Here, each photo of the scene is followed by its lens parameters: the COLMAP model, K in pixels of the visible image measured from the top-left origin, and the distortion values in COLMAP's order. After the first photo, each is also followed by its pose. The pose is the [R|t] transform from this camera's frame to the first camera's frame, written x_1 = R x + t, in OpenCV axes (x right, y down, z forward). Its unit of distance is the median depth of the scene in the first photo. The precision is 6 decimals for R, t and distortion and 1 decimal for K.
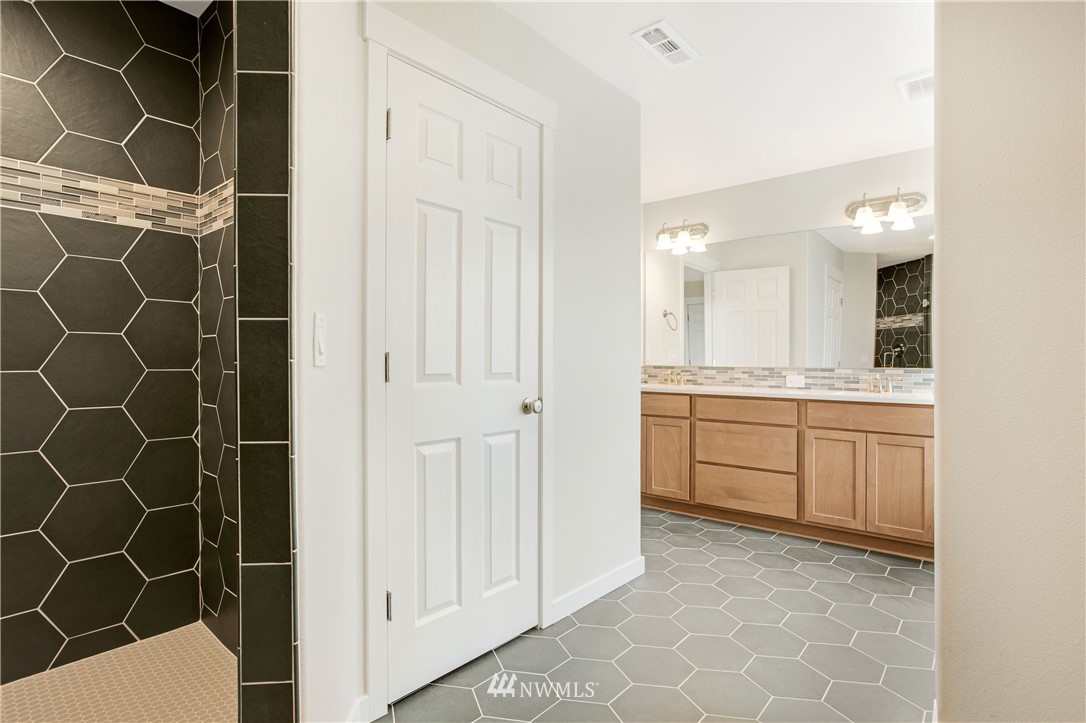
lens RADIAL K [[529.8, 0, 545.5], [0, 529.8, 361.6], [0, 0, 1]] dist [-0.050251, 0.000194]
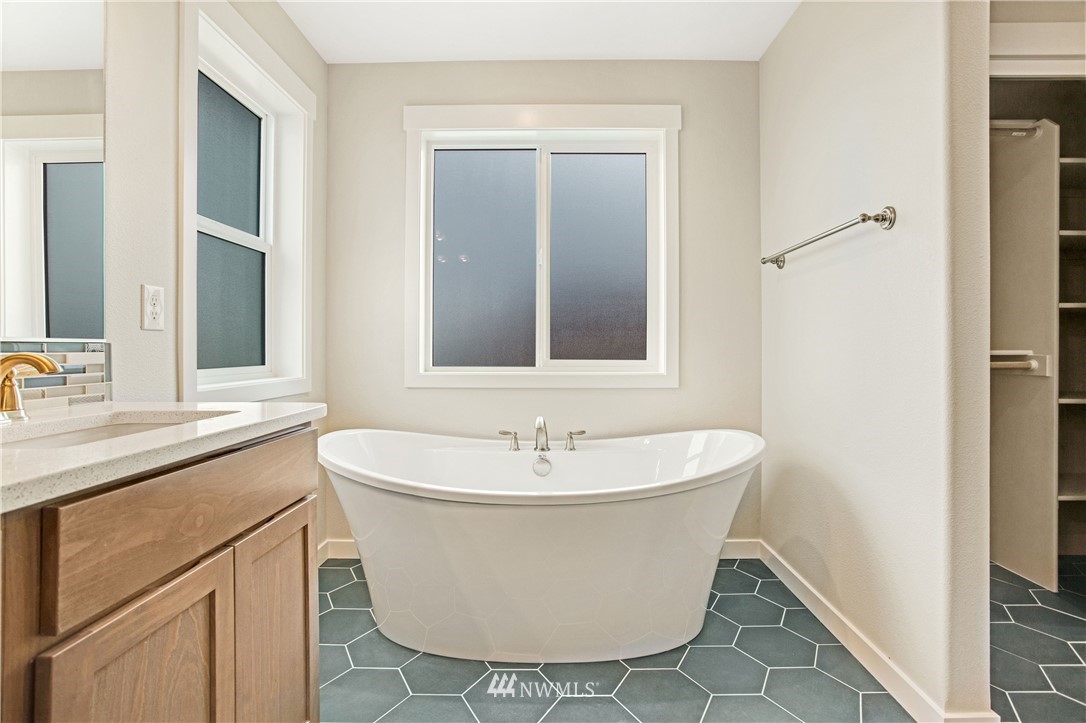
lens RADIAL K [[529.8, 0, 546.4], [0, 529.8, 350.9], [0, 0, 1]] dist [-0.039677, 0.000447]
pose [[-0.618406, -0.008240, 0.785815, 0.217491], [-0.001010, 0.999953, 0.009691, 0.016655], [-0.785858, 0.005200, -0.618385, 0.853948]]
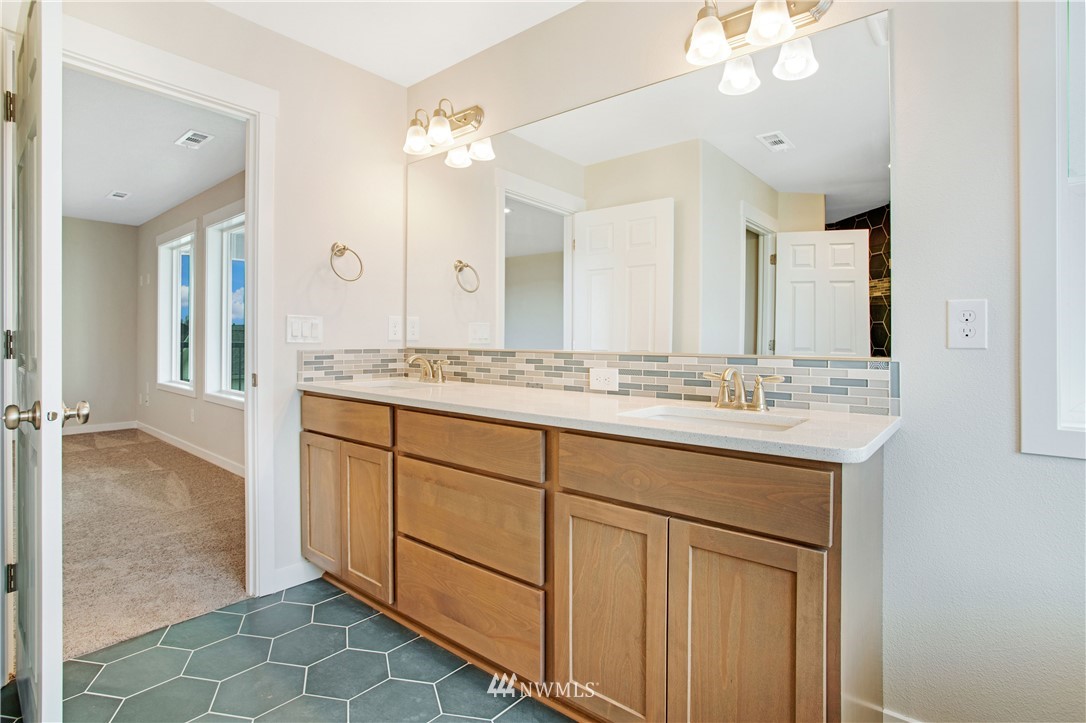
lens RADIAL K [[525.5, 0, 537.5], [0, 525.5, 339.9], [0, 0, 1]] dist [-0.058663, 0.000227]
pose [[0.999993, 0.001385, -0.003375, 0.422546], [-0.001395, 0.999995, -0.002846, -0.000184], [0.003371, 0.002851, 0.999990, 0.483876]]
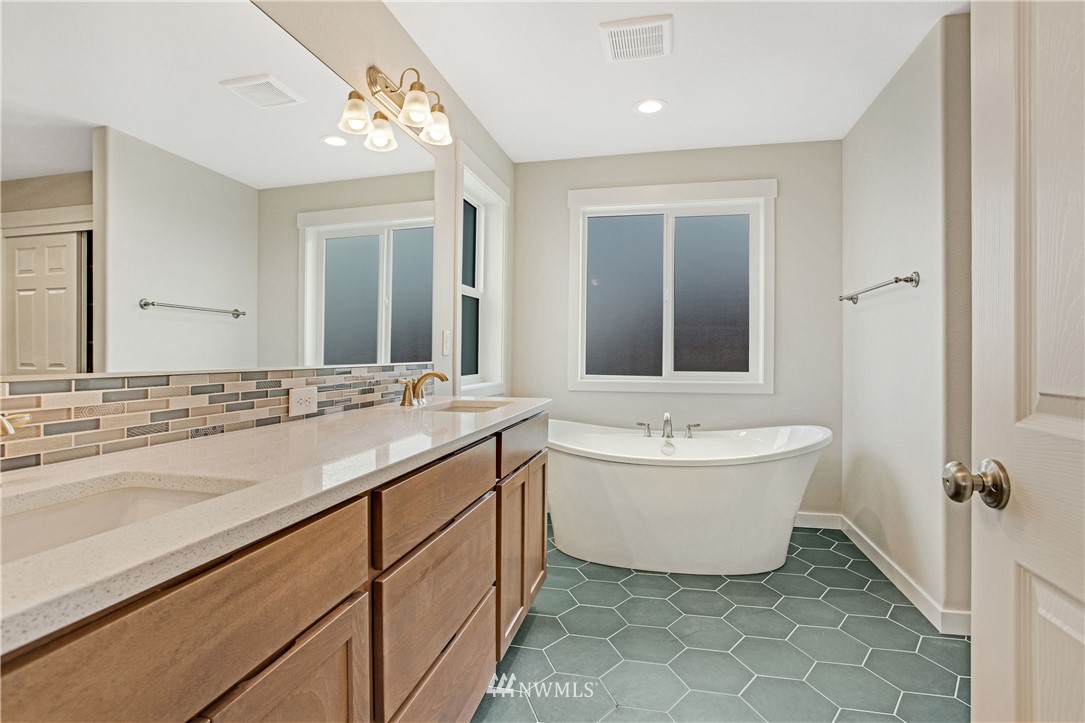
lens RADIAL K [[517.7, 0, 554.1], [0, 517.7, 361.4], [0, 0, 1]] dist [-0.027769, 0.000259]
pose [[-0.443489, -0.019683, 0.896064, 0.020415], [-0.002257, 0.999780, 0.020844, -0.002986], [-0.896277, 0.007222, -0.443436, 1.028761]]
